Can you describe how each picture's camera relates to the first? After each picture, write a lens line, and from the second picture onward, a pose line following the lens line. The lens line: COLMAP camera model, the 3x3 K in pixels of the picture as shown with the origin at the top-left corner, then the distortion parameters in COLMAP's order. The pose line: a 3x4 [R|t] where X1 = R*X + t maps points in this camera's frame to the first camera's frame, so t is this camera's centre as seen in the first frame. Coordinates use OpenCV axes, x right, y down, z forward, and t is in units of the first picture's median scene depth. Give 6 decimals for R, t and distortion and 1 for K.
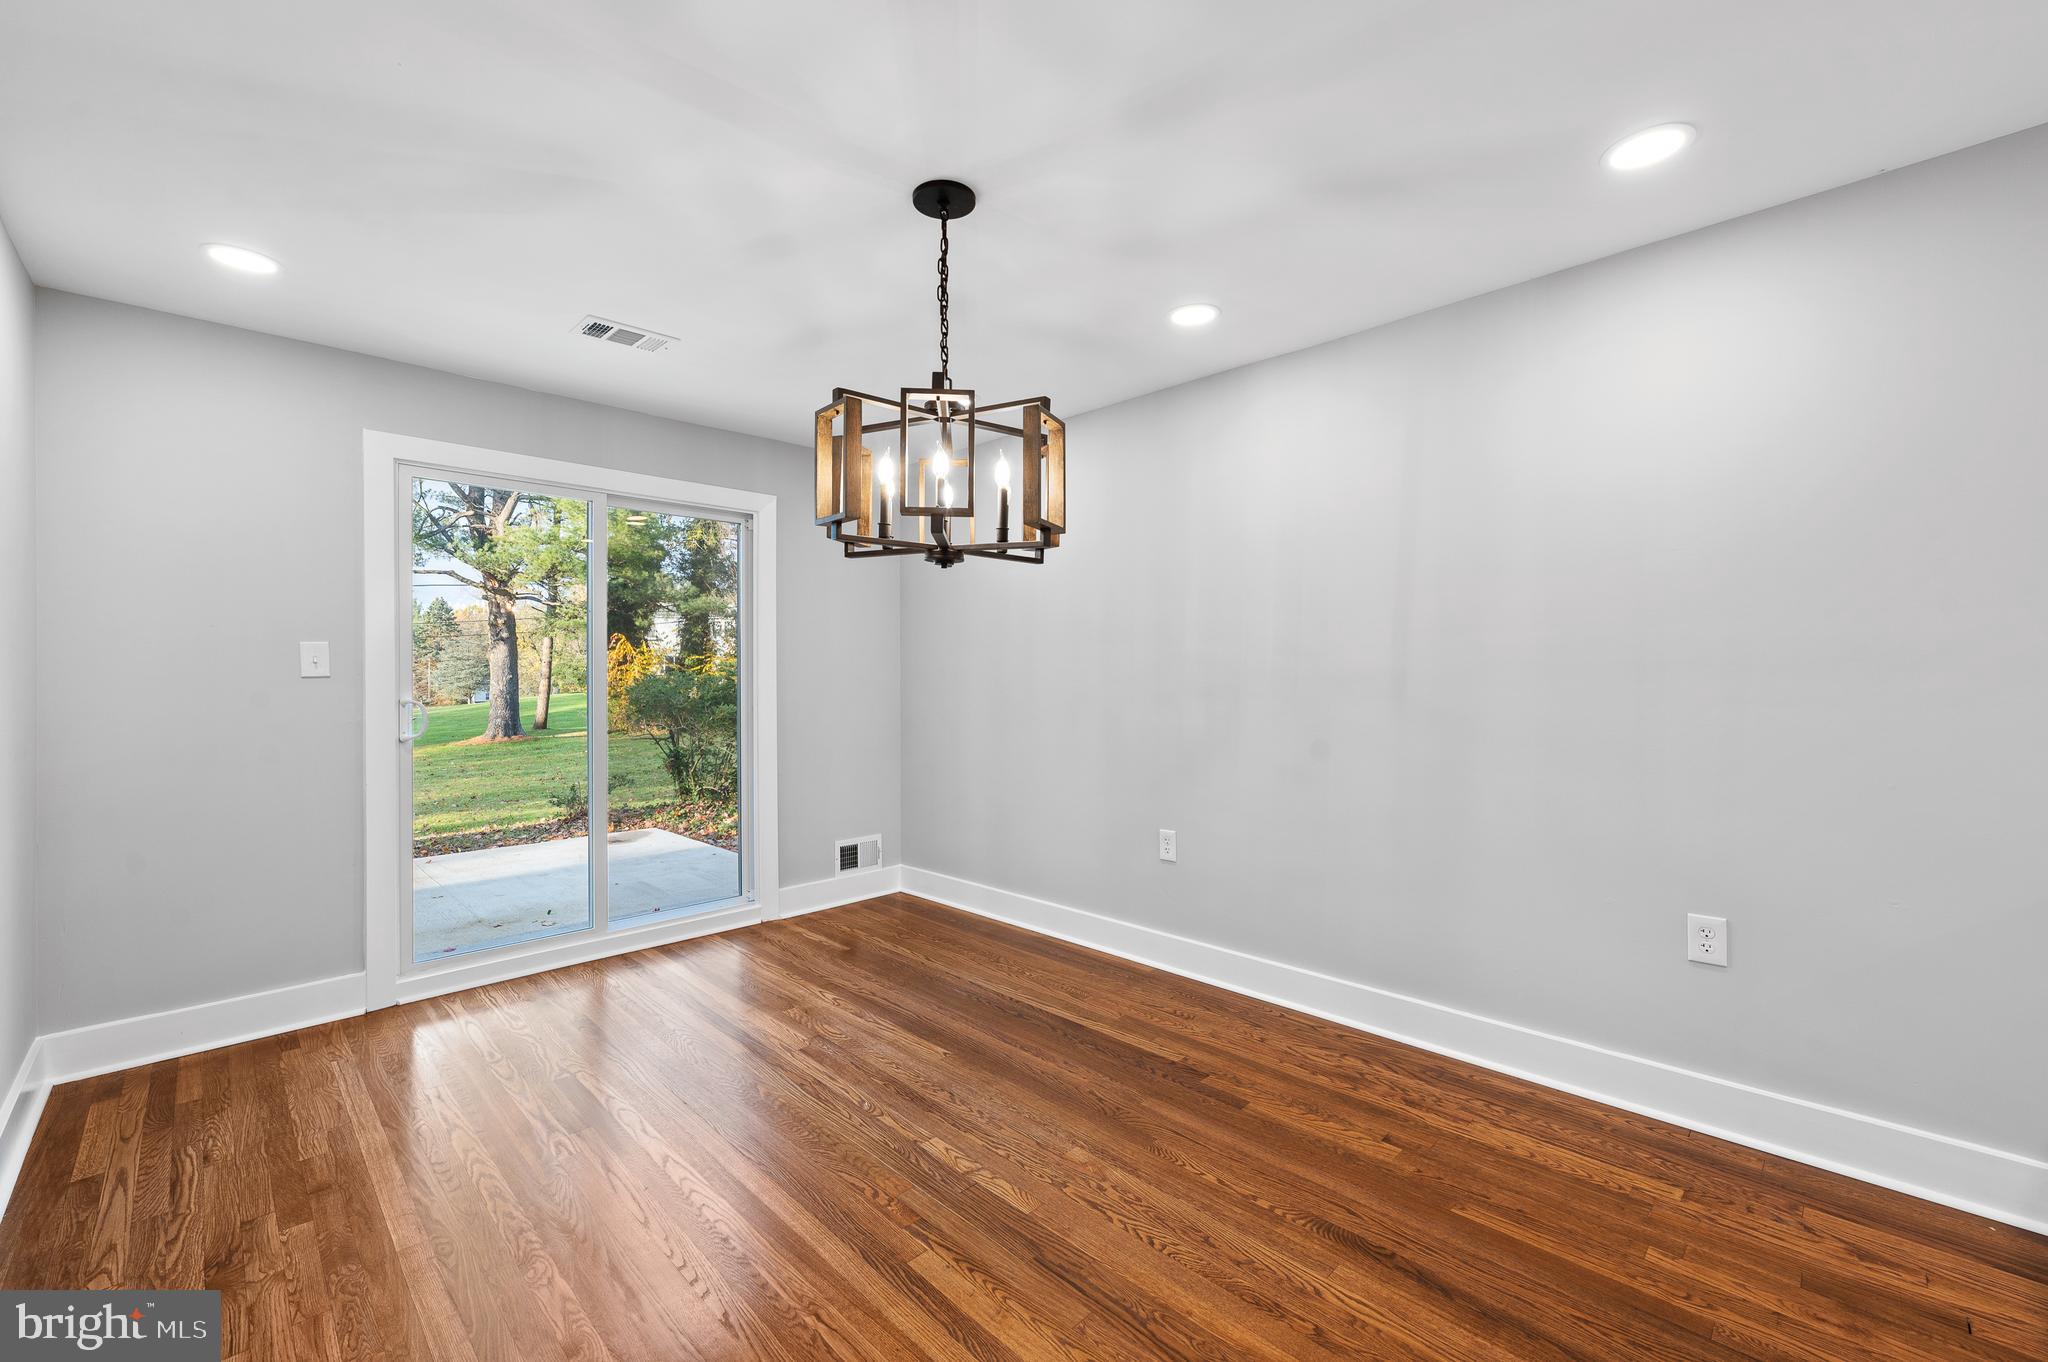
lens RADIAL K [[827.8, 0, 1044.8], [0, 827.8, 680.9], [0, 0, 1]] dist [0.006446, -0.001282]
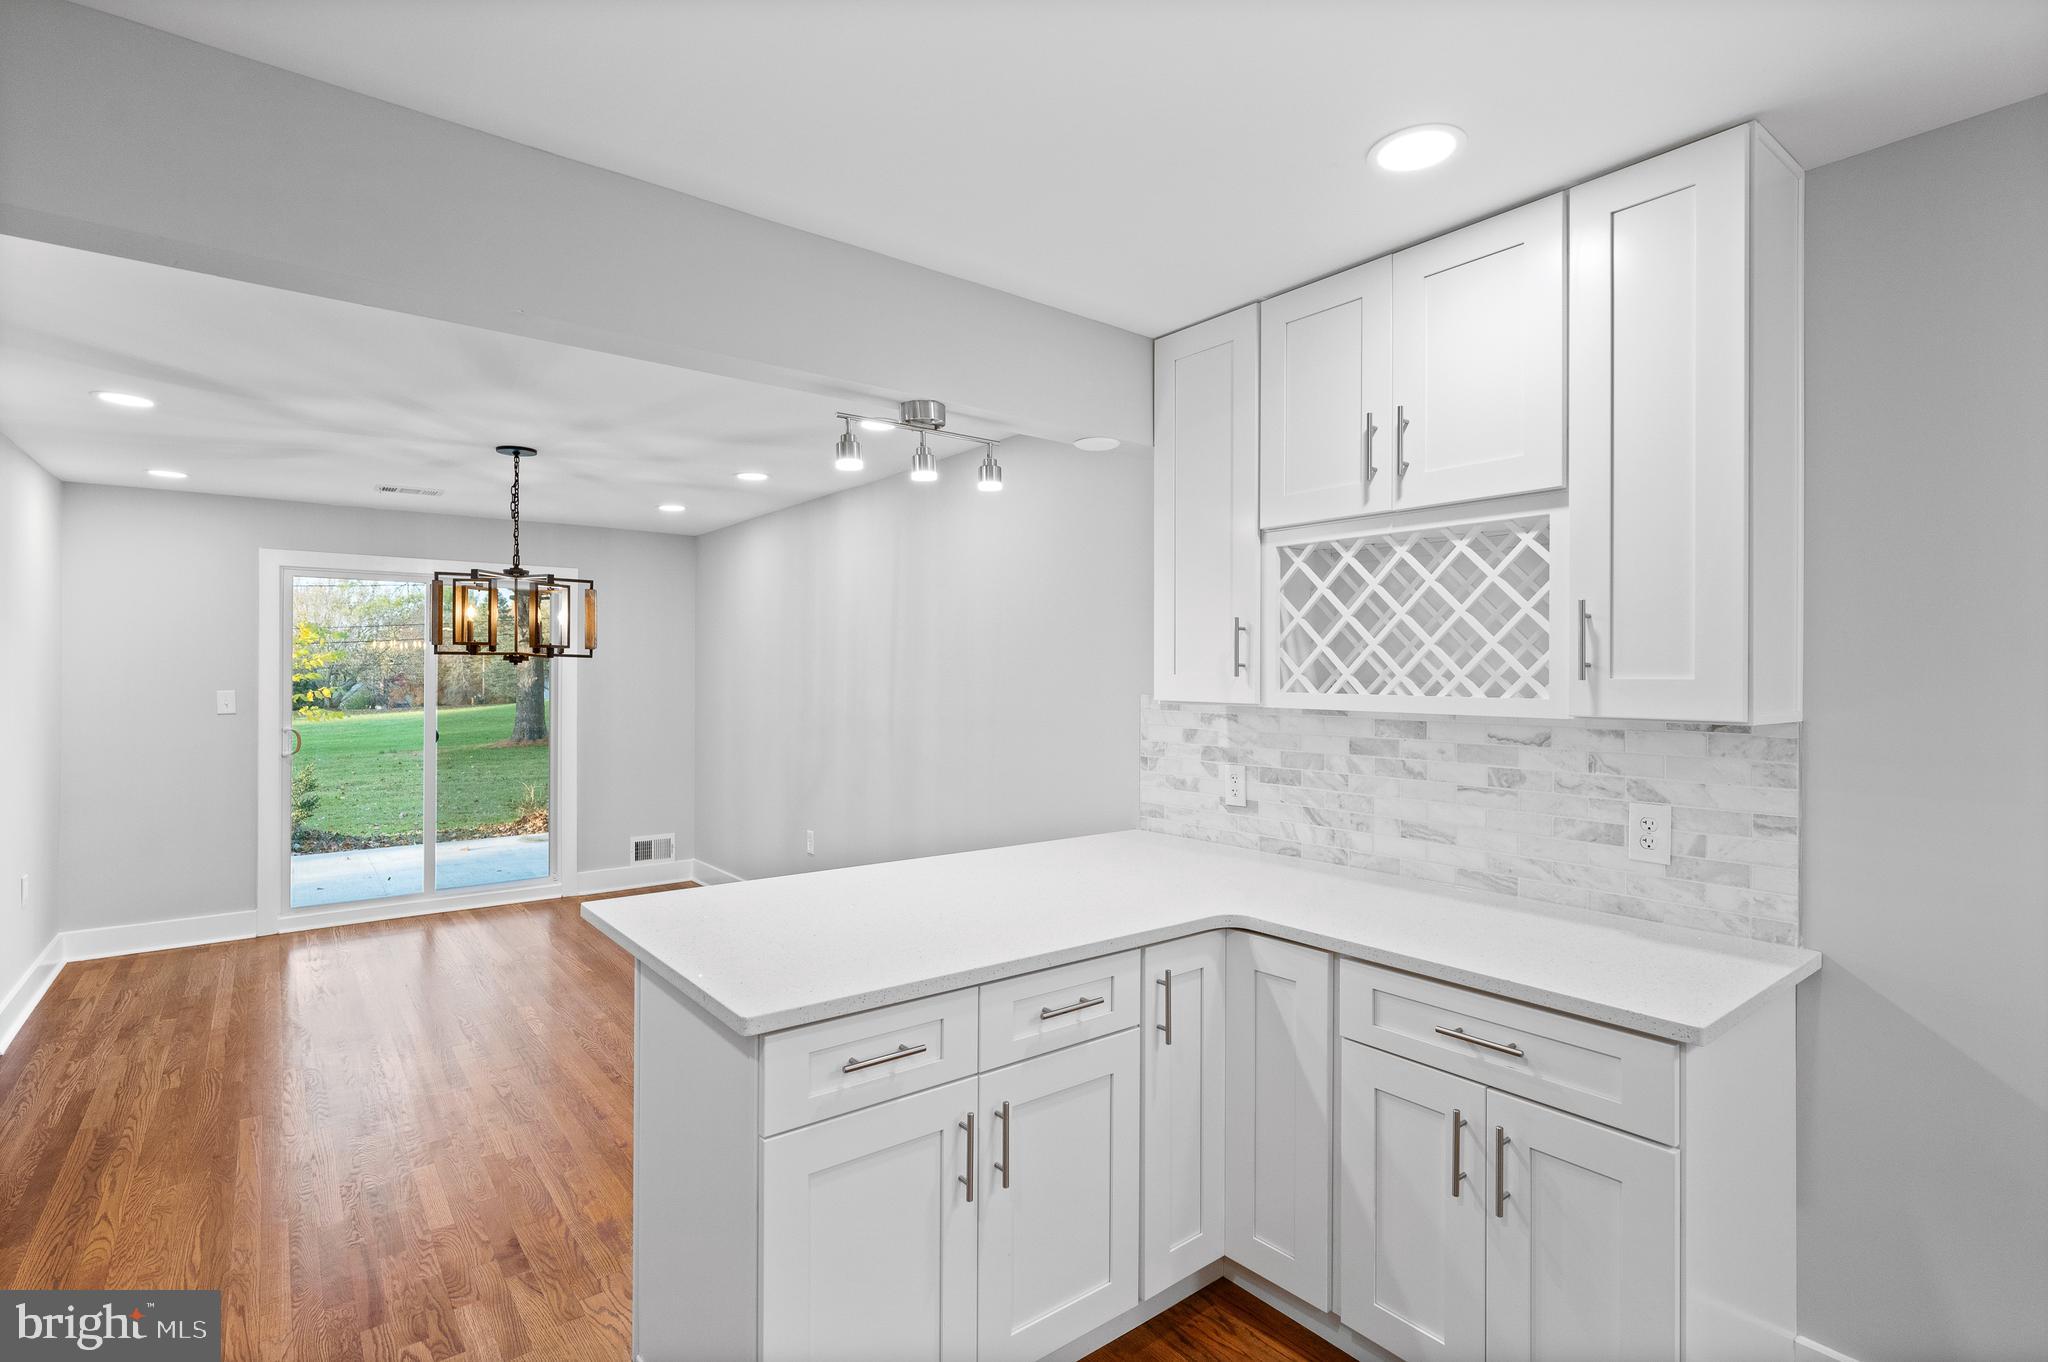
lens RADIAL K [[981.9, 0, 1044.1], [0, 981.9, 667.9], [0, 0, 1]] dist [0.000995, 0.001118]
pose [[0.992391, 0.001263, -0.123123, 0.763349], [-0.002504, 0.999948, -0.009924, -0.068910], [0.123104, 0.010157, 0.992342, -0.553170]]
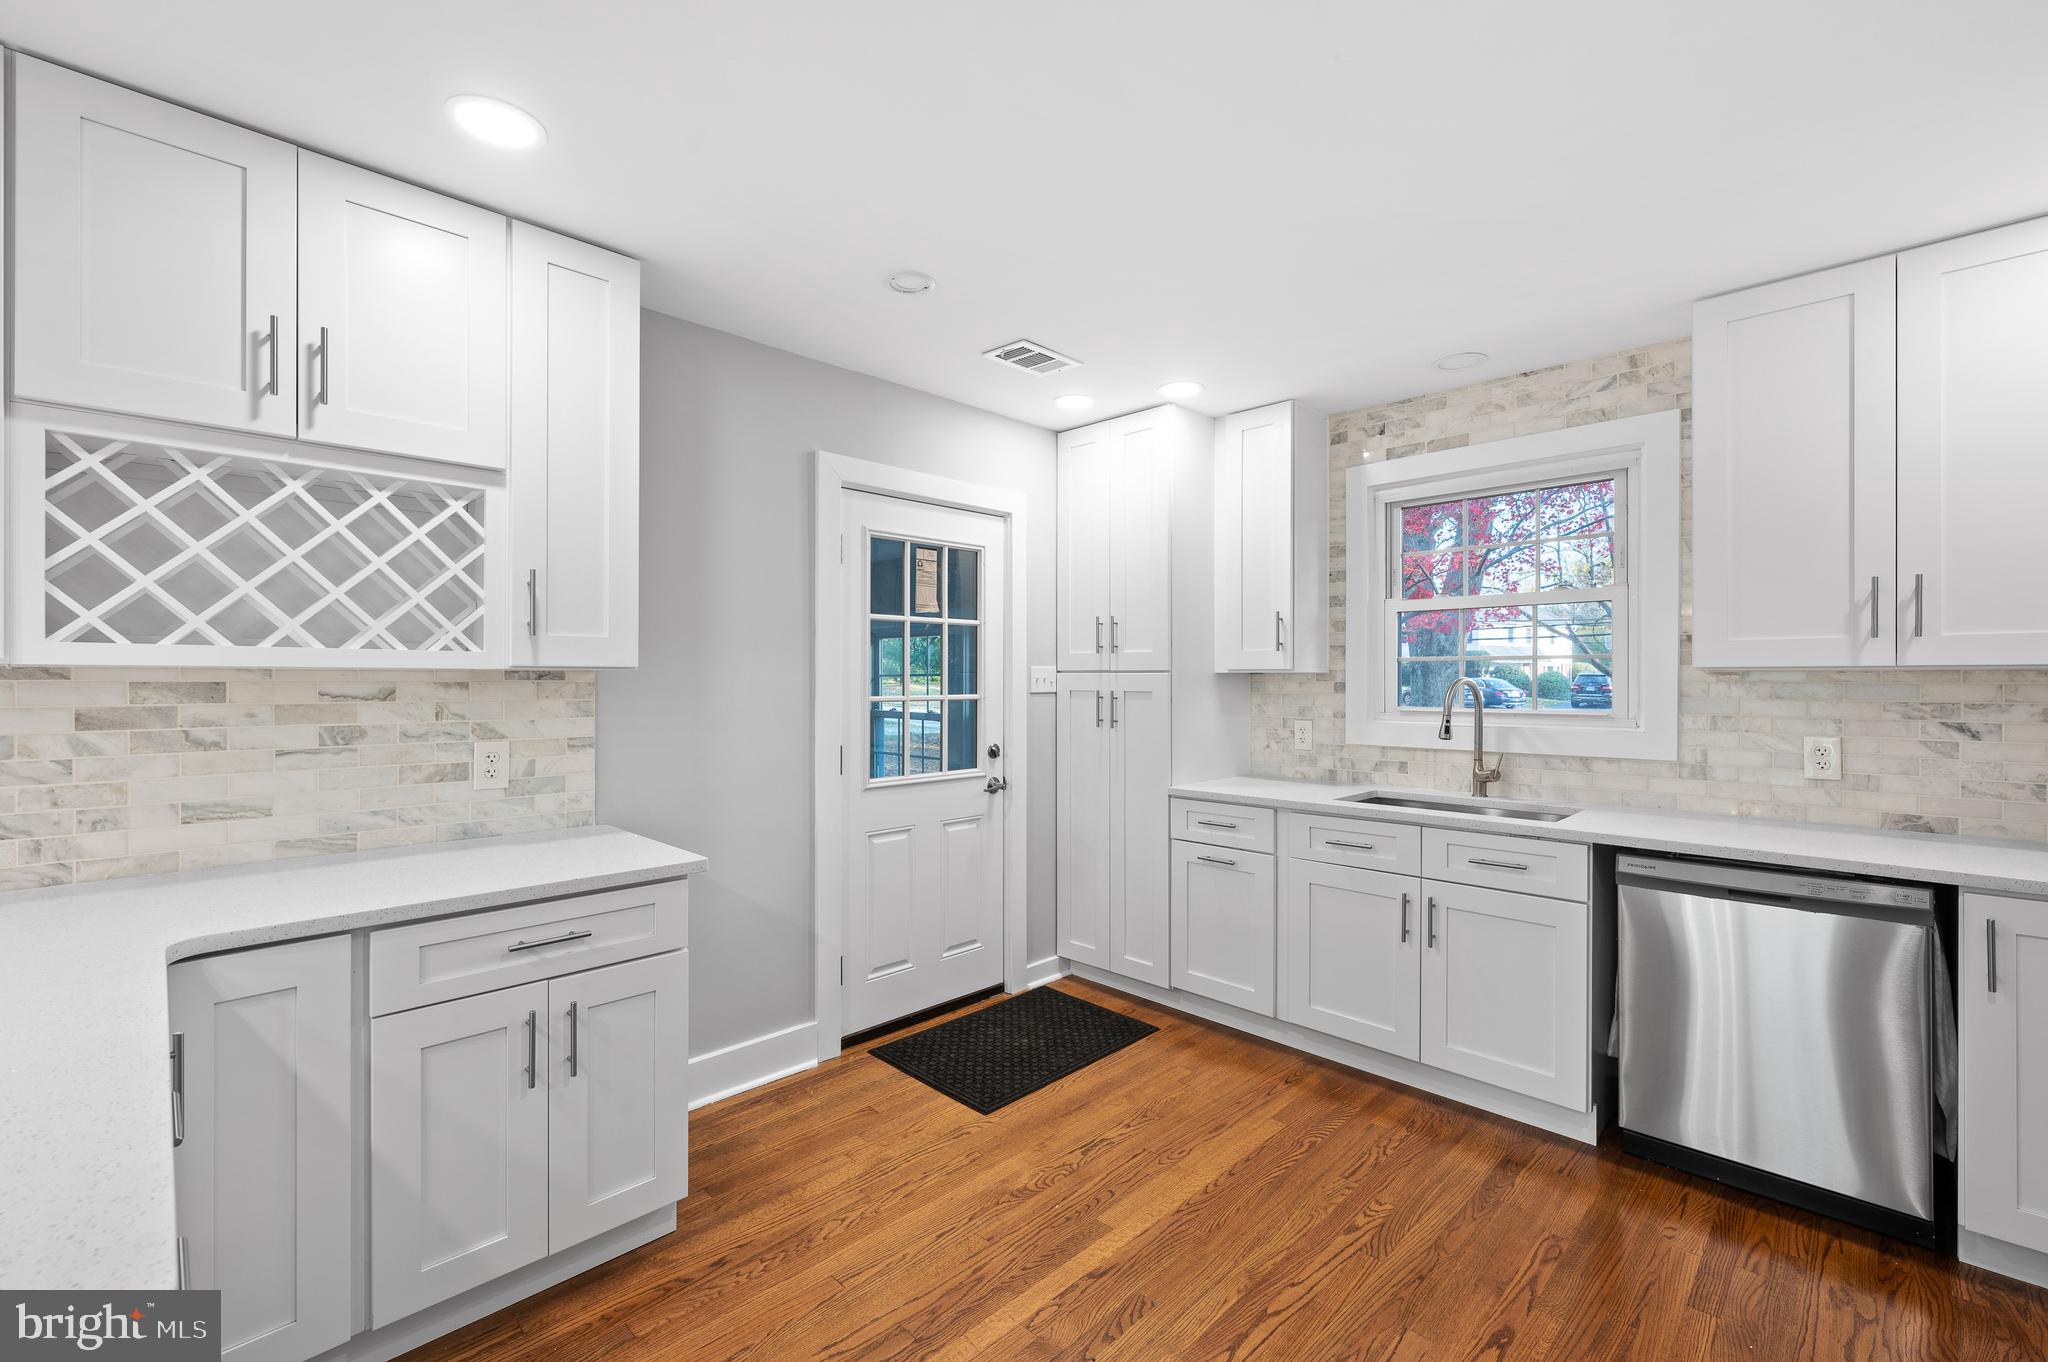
lens RADIAL K [[858.1, 0, 1006.8], [0, 858.1, 682.9], [0, 0, 1]] dist [-0.010395, 0.001889]
pose [[0.022802, -0.006194, 0.999721, 0.407684], [0.003256, 0.999976, 0.006122, -0.037279], [-0.999735, 0.003116, 0.022821, -0.297199]]
